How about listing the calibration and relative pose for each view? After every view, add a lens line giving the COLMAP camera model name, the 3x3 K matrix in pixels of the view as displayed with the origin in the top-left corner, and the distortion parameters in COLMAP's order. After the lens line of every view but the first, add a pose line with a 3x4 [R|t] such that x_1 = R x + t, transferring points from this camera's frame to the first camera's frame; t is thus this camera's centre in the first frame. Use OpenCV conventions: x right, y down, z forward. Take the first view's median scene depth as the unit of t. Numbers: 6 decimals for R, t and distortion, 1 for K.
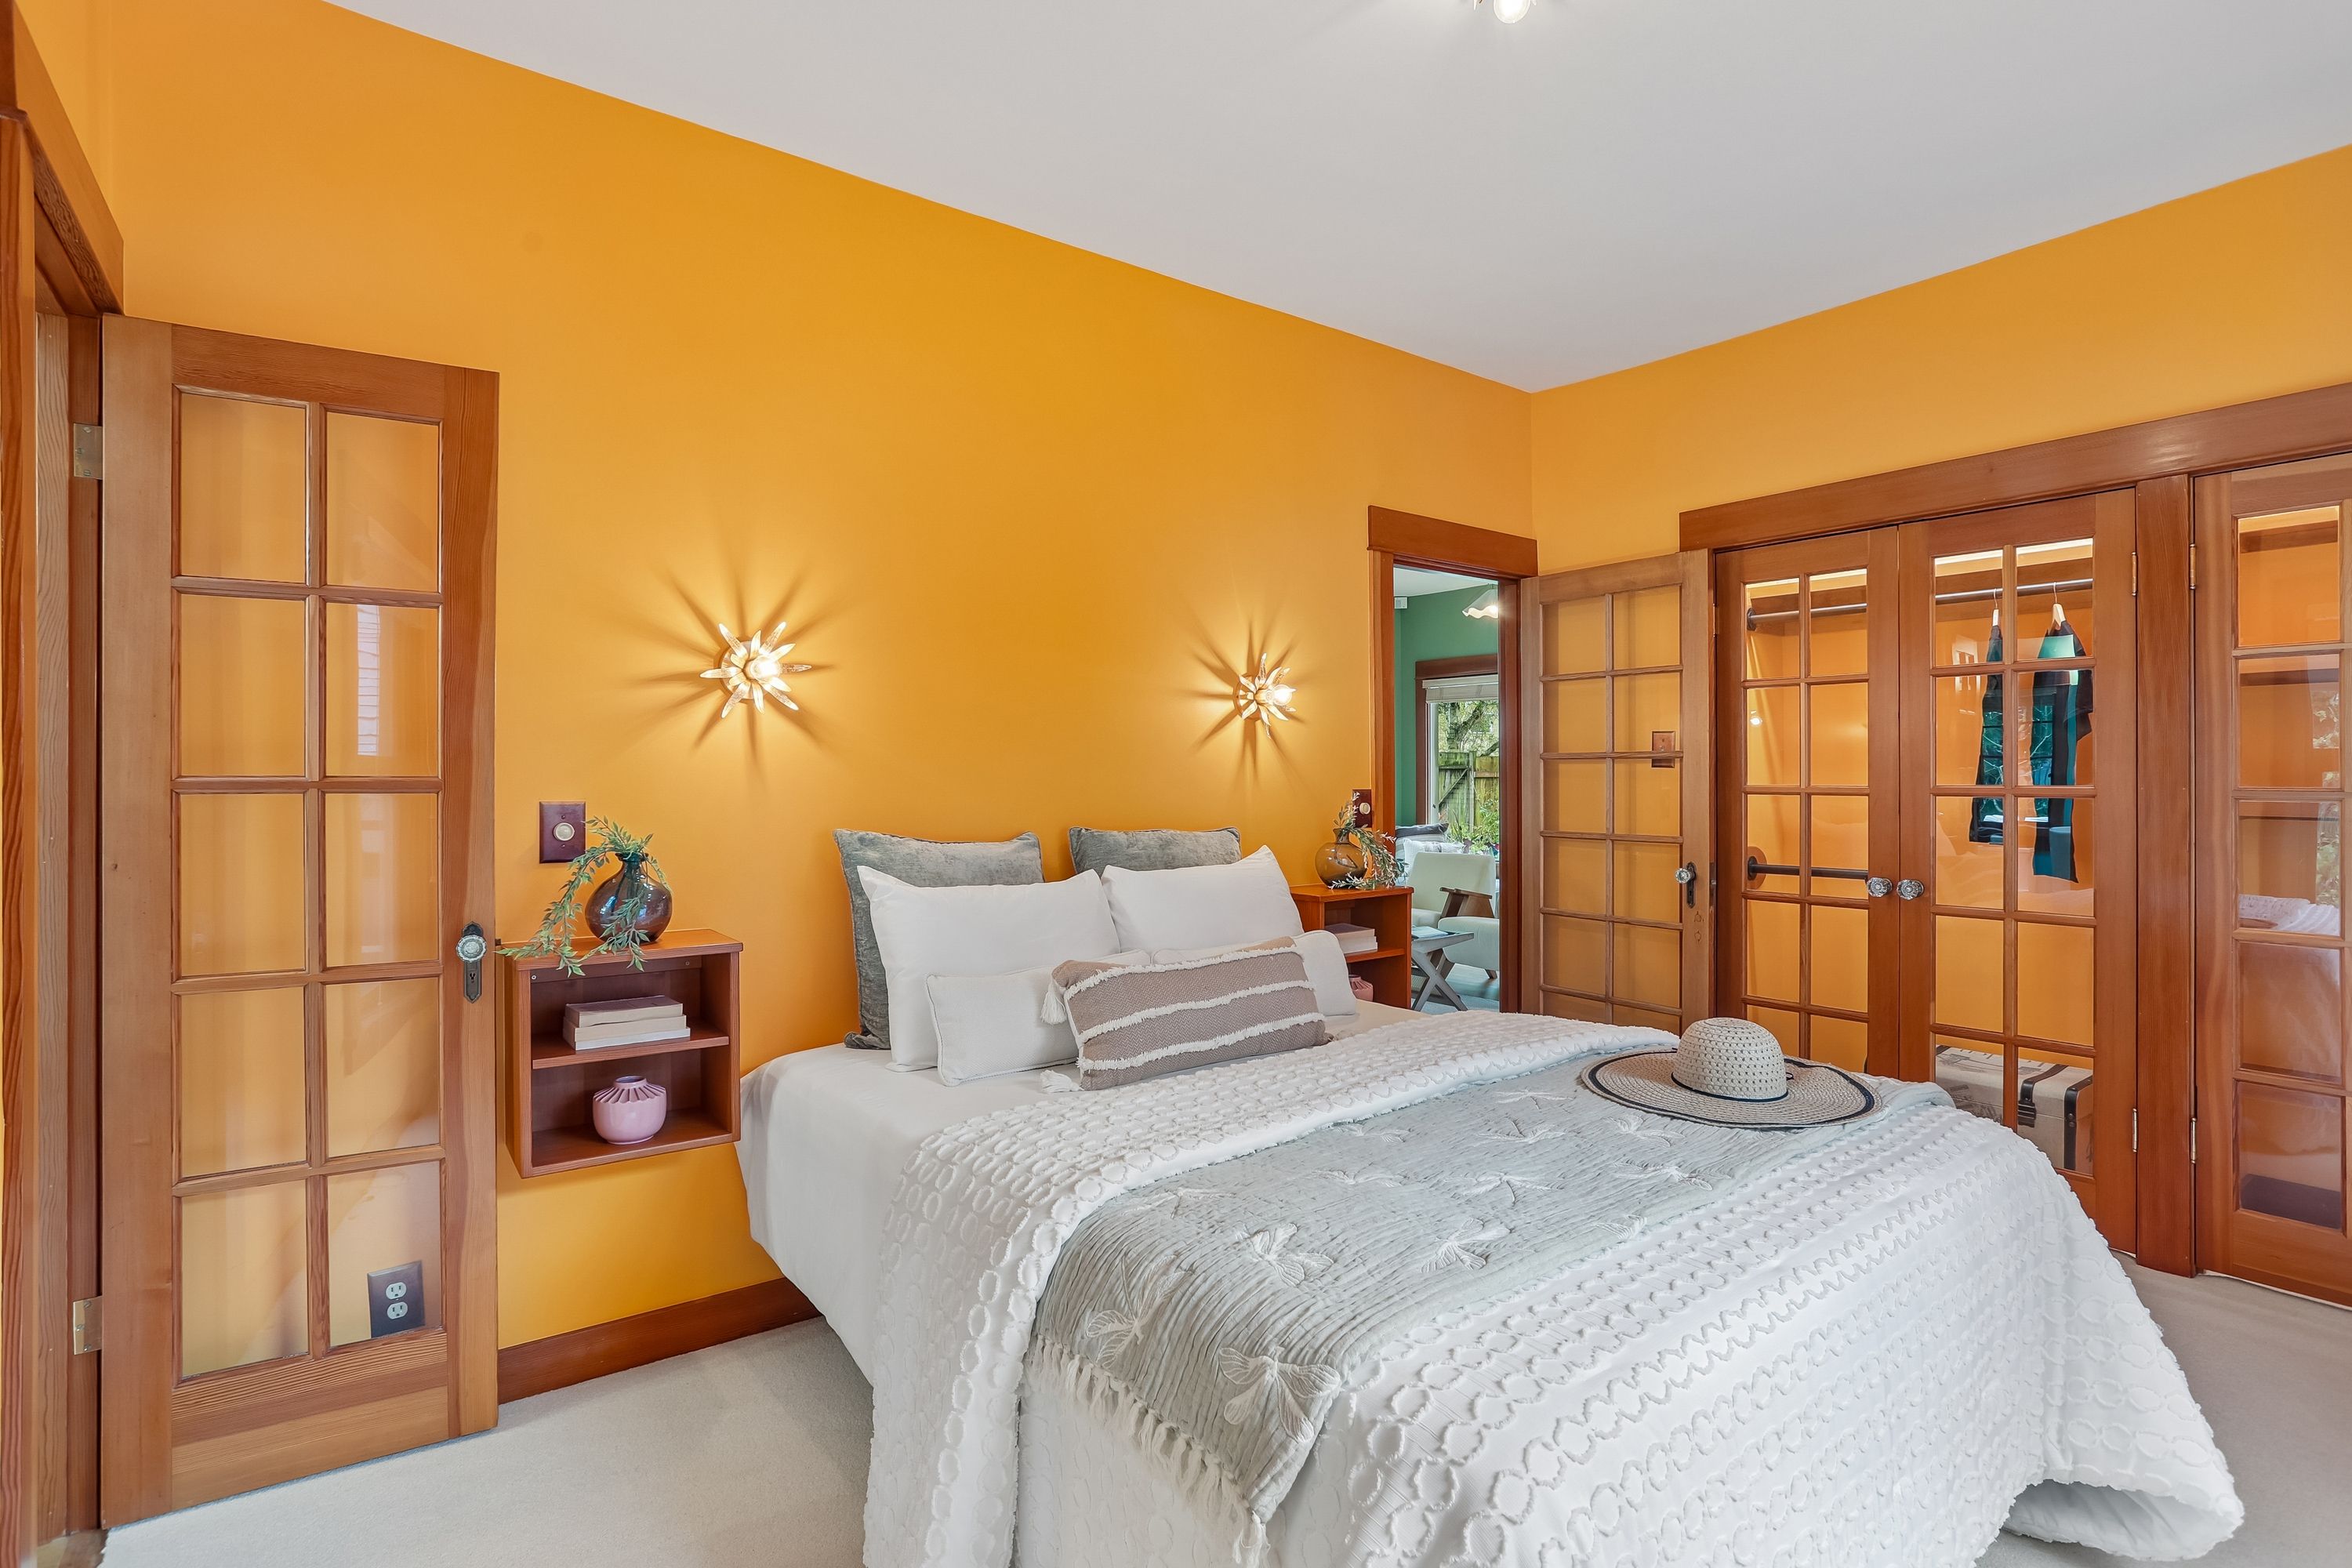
lens RADIAL K [[1156.7, 0, 1151.2], [0, 1156.7, 760.1], [0, 0, 1]] dist [-0.024231, 0.035183]
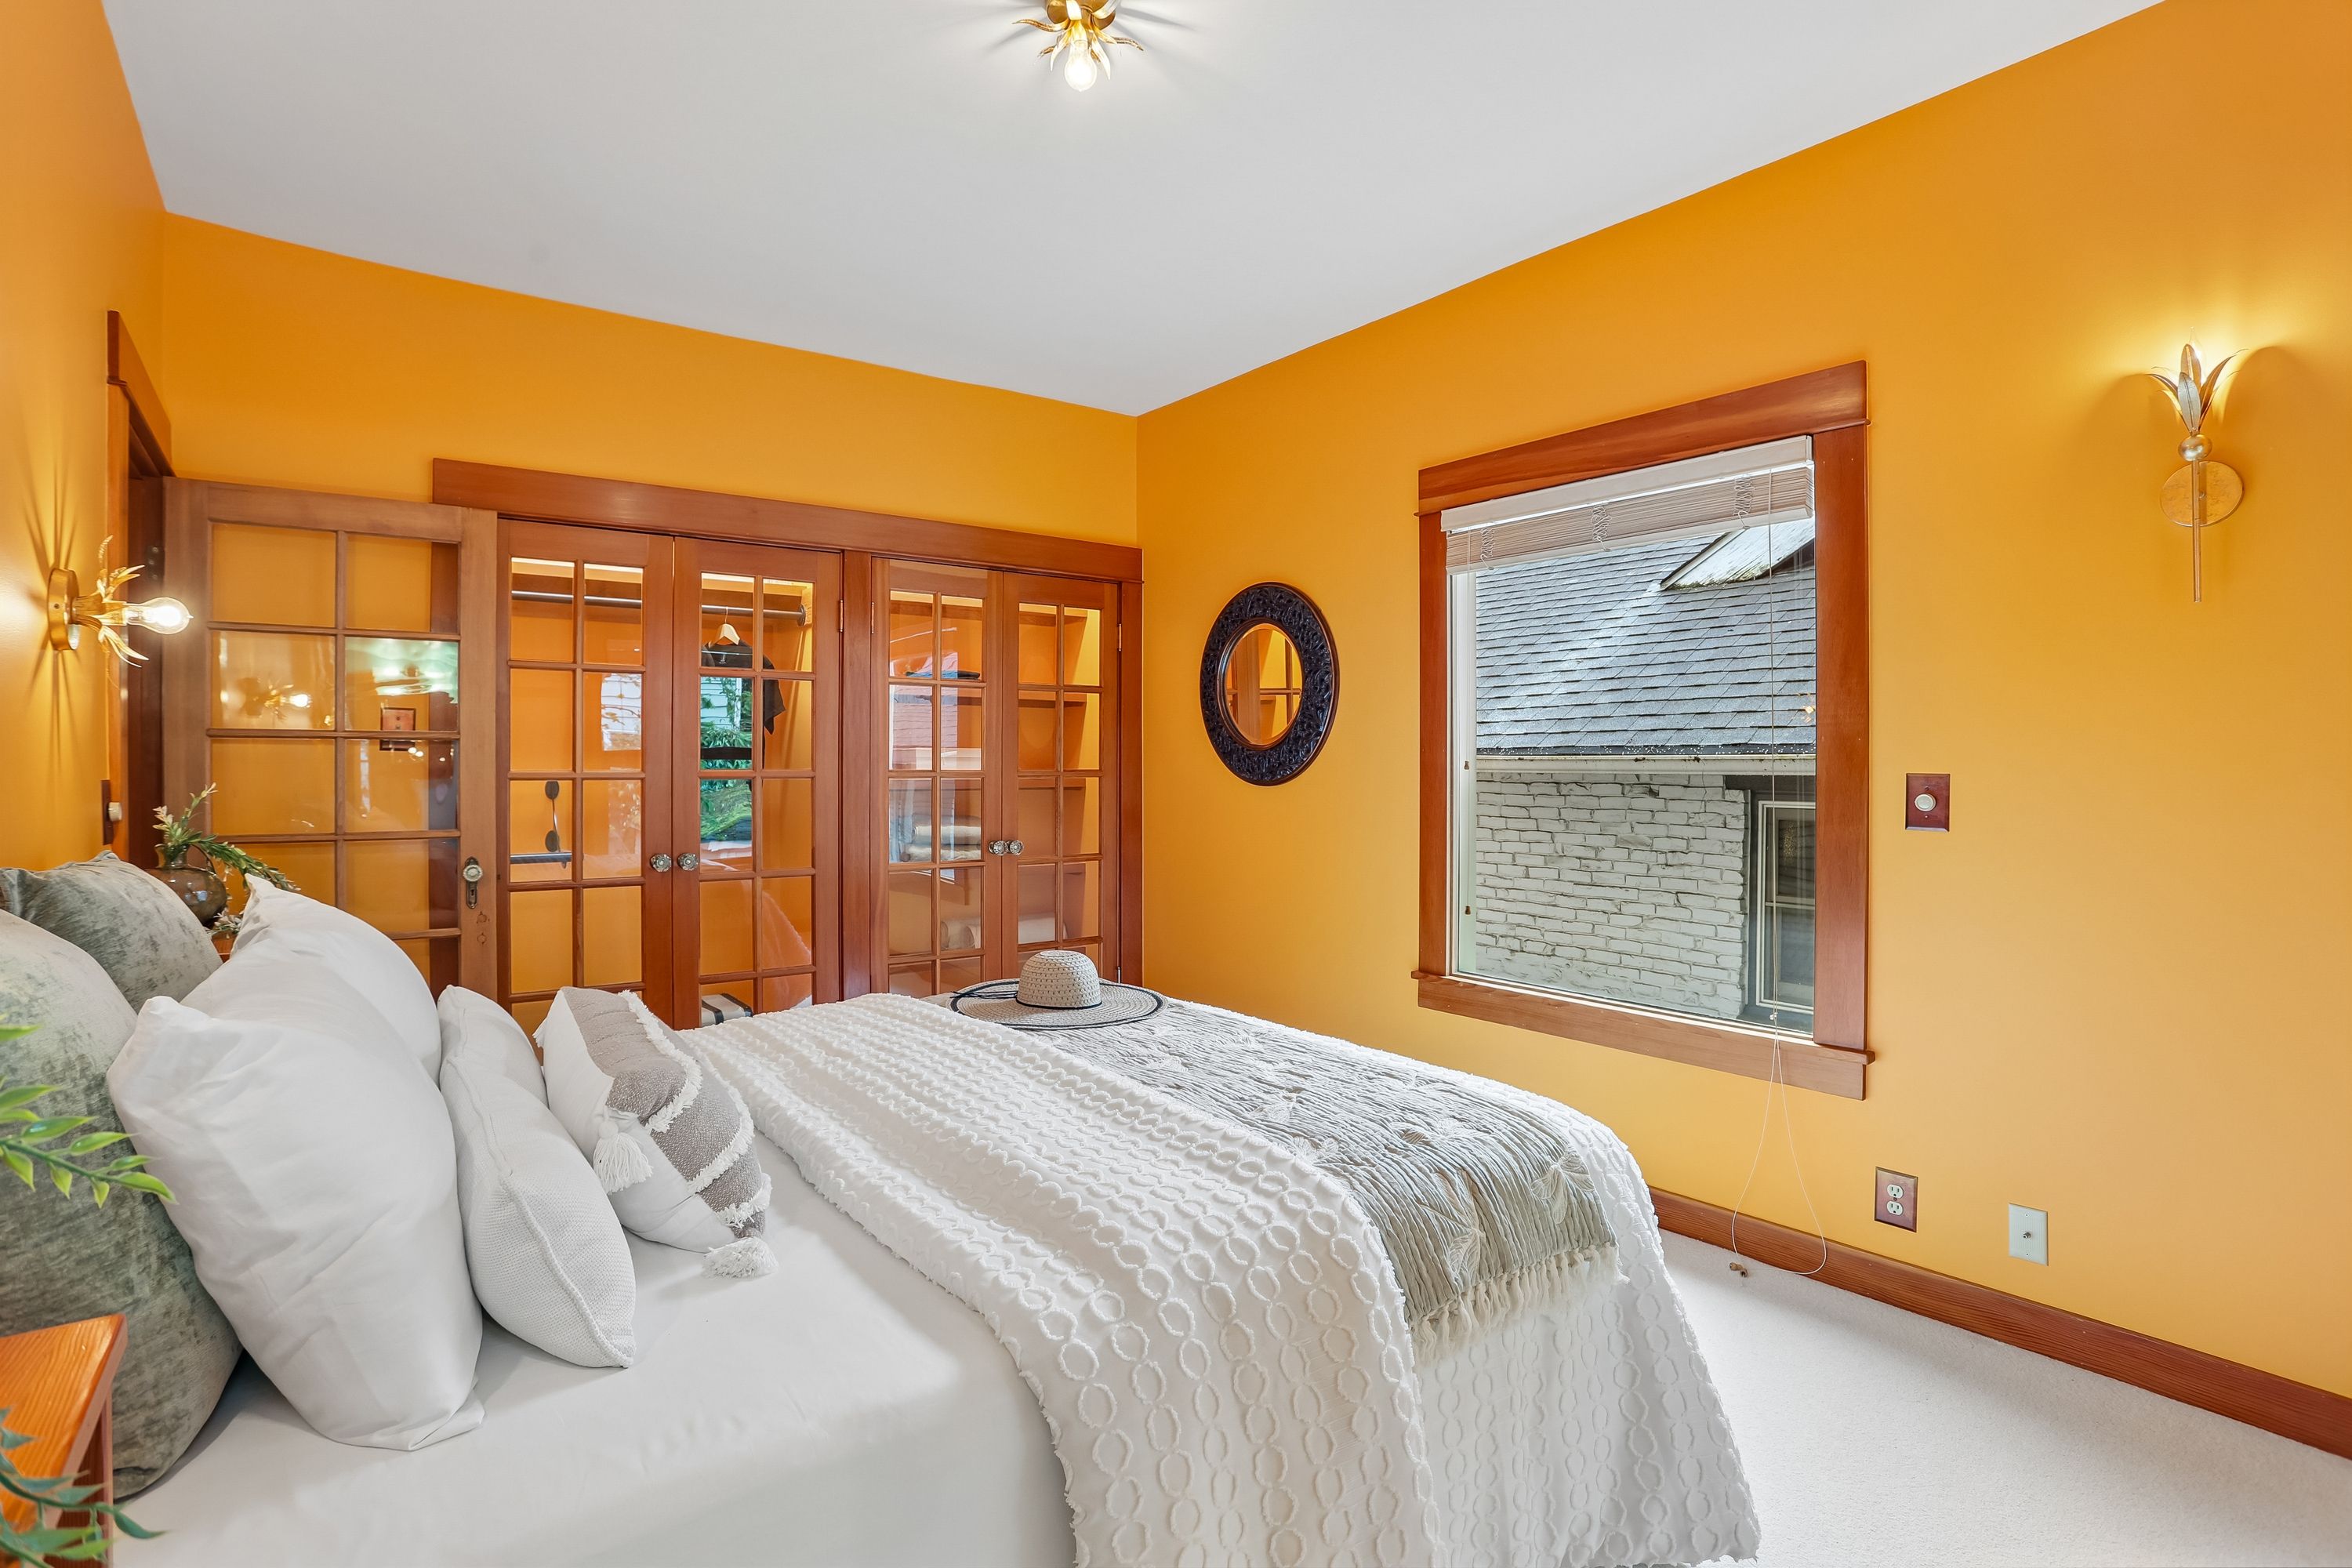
lens RADIAL K [[1156.7, 0, 1151.2], [0, 1156.7, 760.1], [0, 0, 1]] dist [-0.024231, 0.035183]
pose [[-0.002602, 0.002192, 0.999994, -0.469695], [-0.006562, 0.999976, -0.002209, 0.012379], [-0.999975, -0.006567, -0.002587, 0.541501]]
